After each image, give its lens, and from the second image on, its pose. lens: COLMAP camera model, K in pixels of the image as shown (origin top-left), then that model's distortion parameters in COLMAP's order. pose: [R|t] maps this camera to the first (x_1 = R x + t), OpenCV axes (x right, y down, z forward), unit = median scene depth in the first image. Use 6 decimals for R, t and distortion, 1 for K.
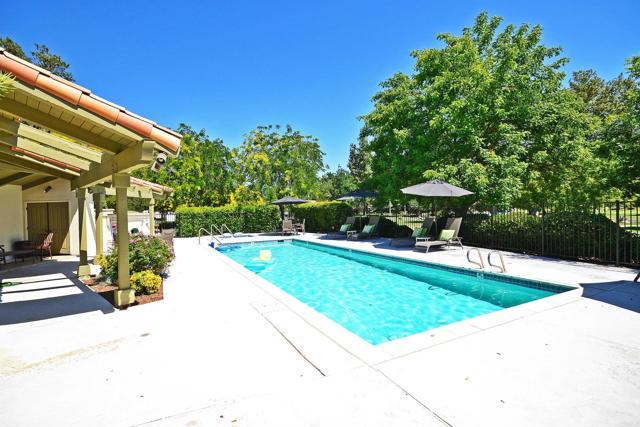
lens RADIAL K [[301.9, 0, 312.0], [0, 301.9, 211.9], [0, 0, 1]] dist [-0.000609, 0.000990]
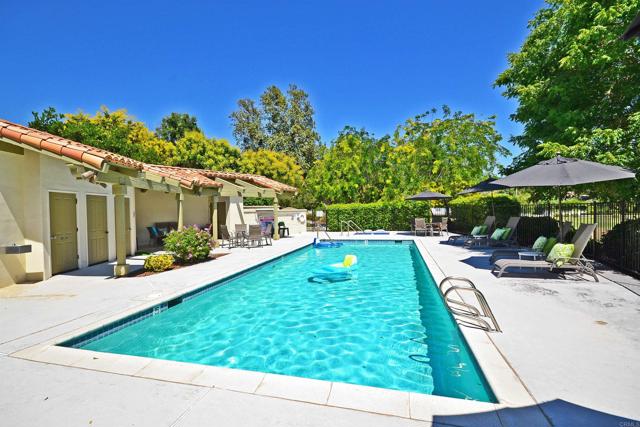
lens RADIAL K [[301.9, 0, 312.0], [0, 301.9, 211.9], [0, 0, 1]] dist [-0.000609, 0.000990]
pose [[0.737740, 0.012998, -0.674960, 0.258270], [-0.000937, 0.999833, 0.018230, -0.006364], [0.675084, -0.012816, 0.737629, 0.139015]]
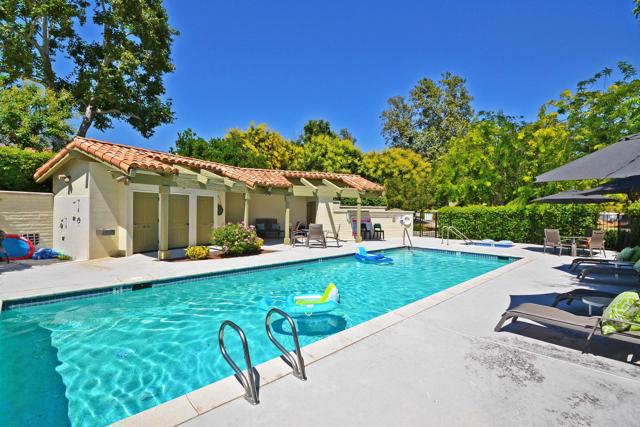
lens RADIAL K [[301.9, 0, 312.0], [0, 301.9, 211.9], [0, 0, 1]] dist [-0.000609, 0.000990]
pose [[0.296318, 0.032137, -0.954548, 0.335750], [-0.025205, 0.999349, 0.025821, -0.010488], [0.954757, 0.016408, 0.296936, 0.327075]]
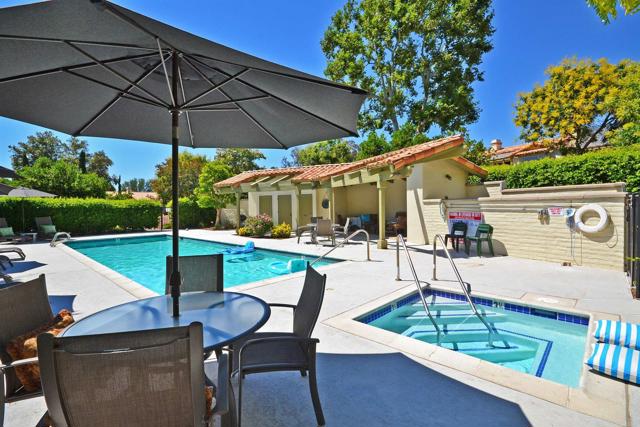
lens RADIAL K [[301.9, 0, 312.0], [0, 301.9, 211.9], [0, 0, 1]] dist [-0.000609, 0.000990]
pose [[-0.938750, 0.040692, -0.342188, -0.084687], [0.034179, 0.999102, 0.025042, 0.006941], [0.342900, 0.011812, -0.939298, 1.094400]]
